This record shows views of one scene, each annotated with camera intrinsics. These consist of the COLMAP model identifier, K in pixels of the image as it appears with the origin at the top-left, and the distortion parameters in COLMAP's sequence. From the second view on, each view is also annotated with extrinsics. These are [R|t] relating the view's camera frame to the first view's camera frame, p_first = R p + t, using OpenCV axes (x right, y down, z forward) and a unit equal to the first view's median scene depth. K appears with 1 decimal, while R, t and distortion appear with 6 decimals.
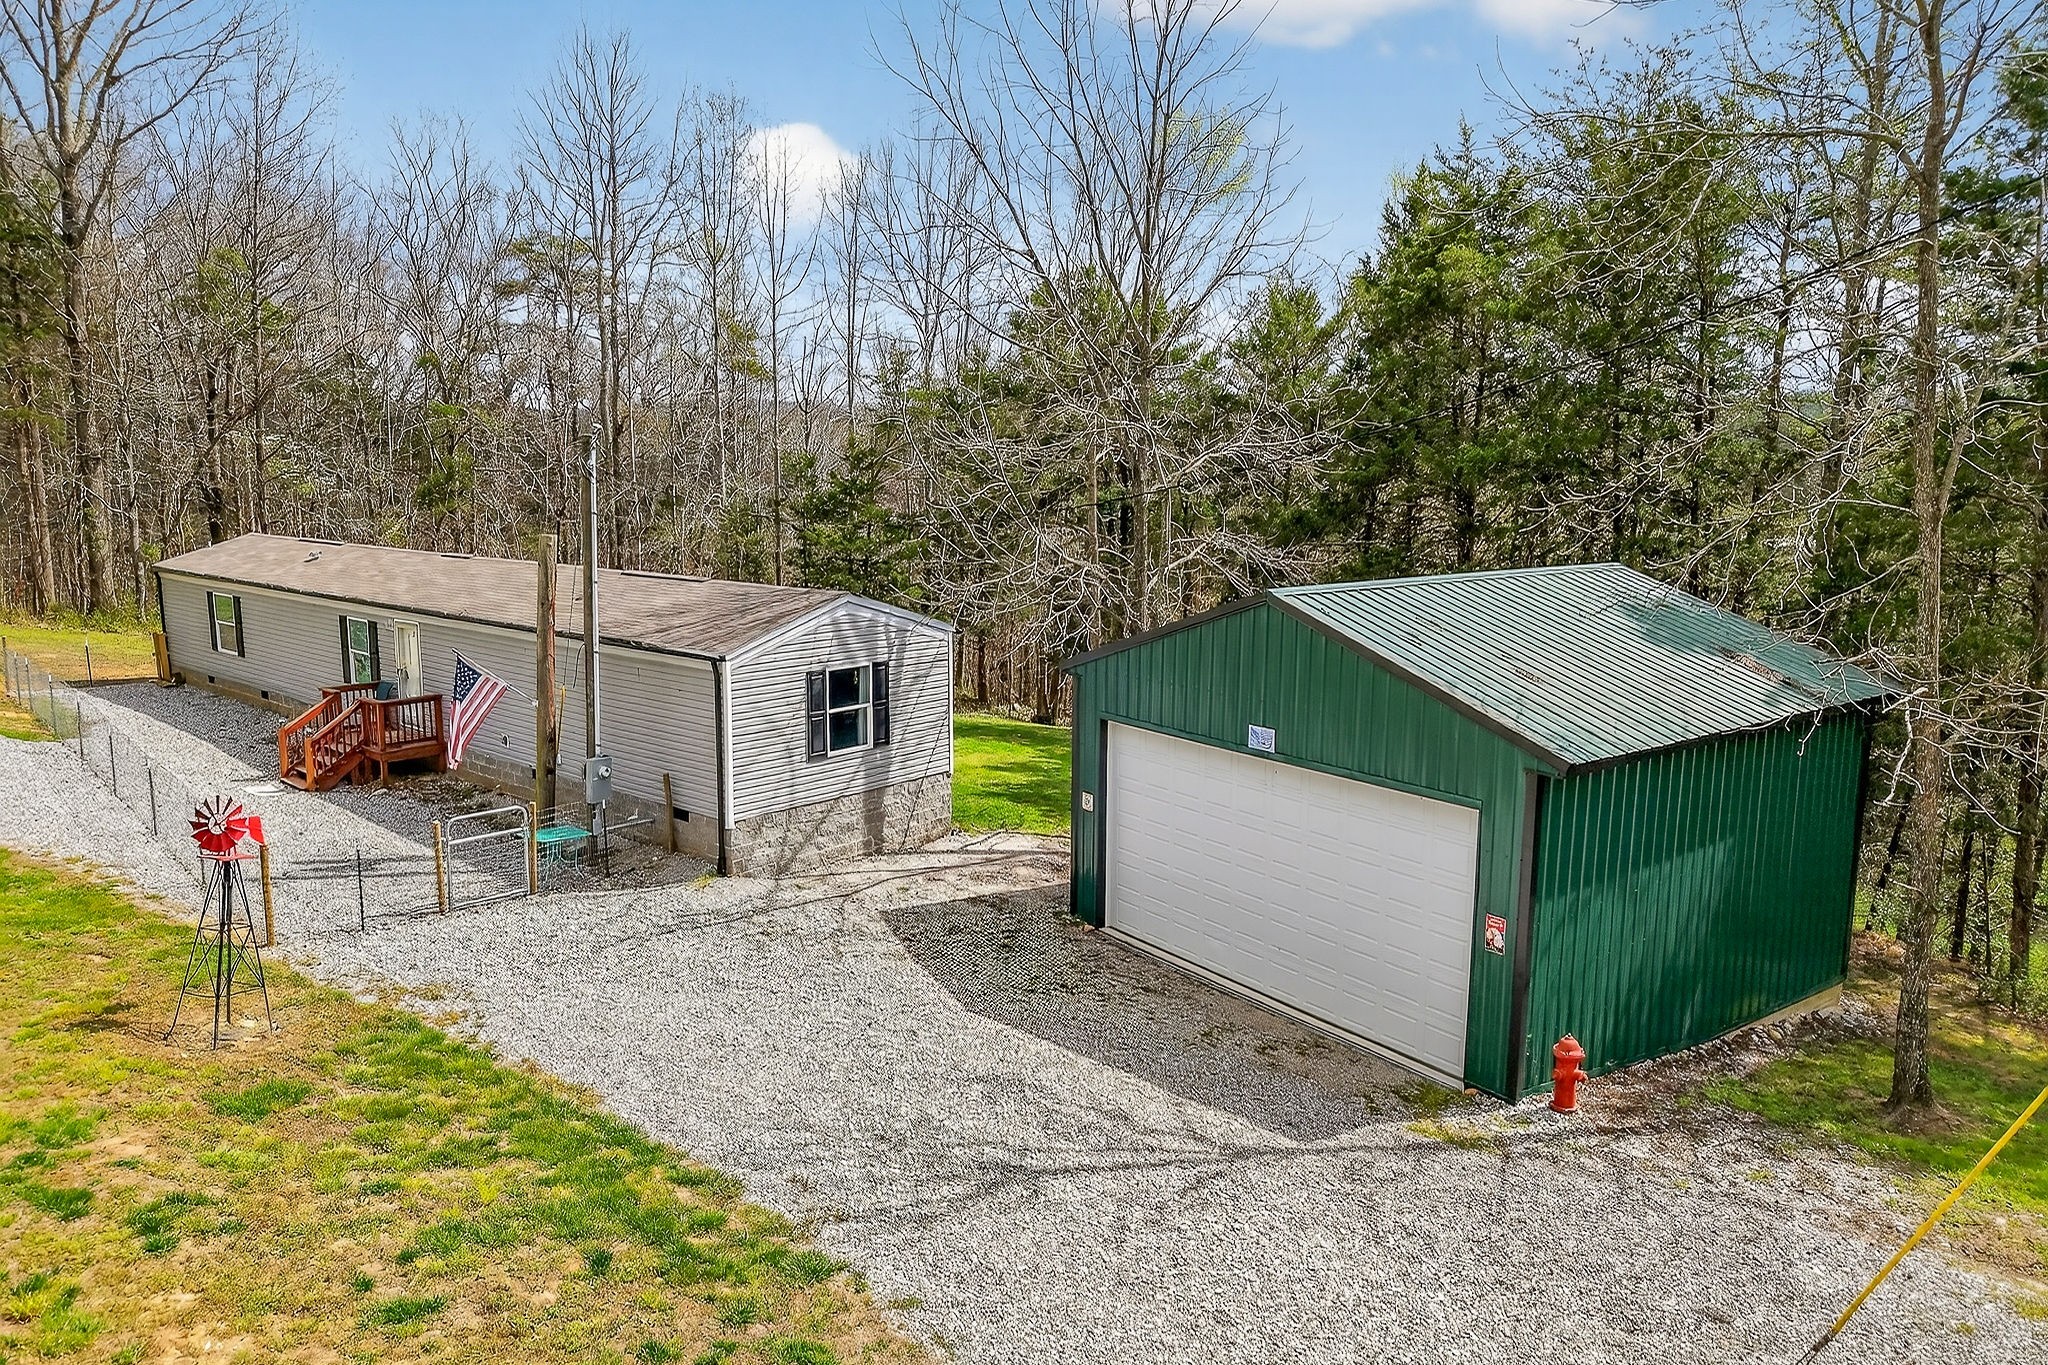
lens RADIAL K [[1389.7, 0, 1023.7], [0, 1389.7, 664.0], [0, 0, 1]] dist [-0.000650, 0.000888]
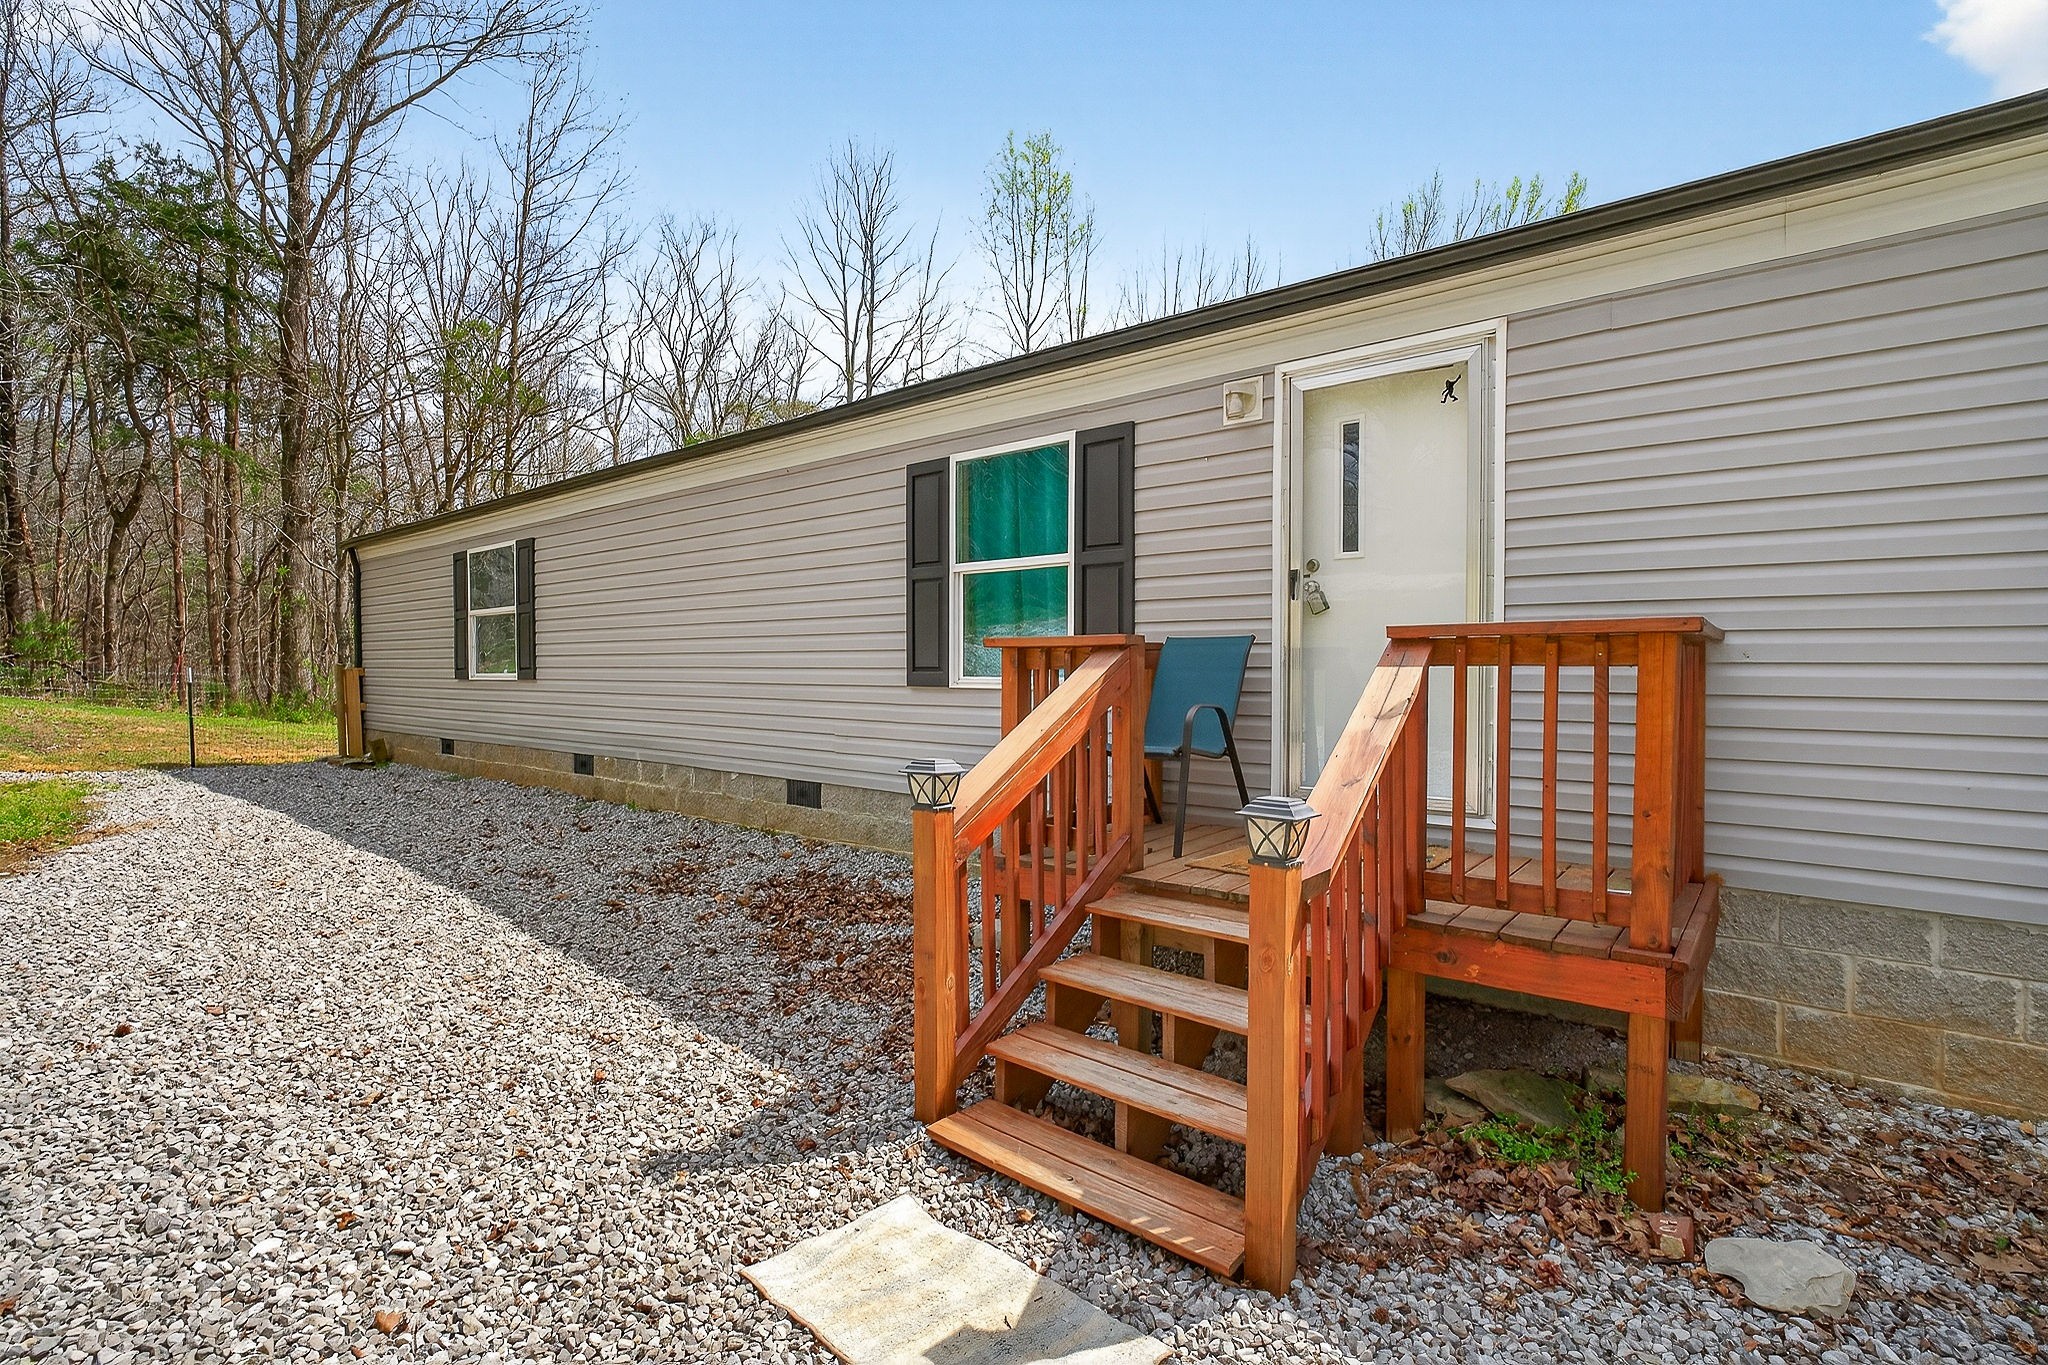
lens RADIAL K [[967.2, 0, 1025.9], [0, 967.2, 672.7], [0, 0, 1]] dist [-0.008090, 0.000007]
pose [[0.999472, -0.004759, 0.032141, -0.650734], [0.009266, 0.989885, -0.141566, 0.056417], [-0.031142, 0.141790, 0.989407, 1.088048]]
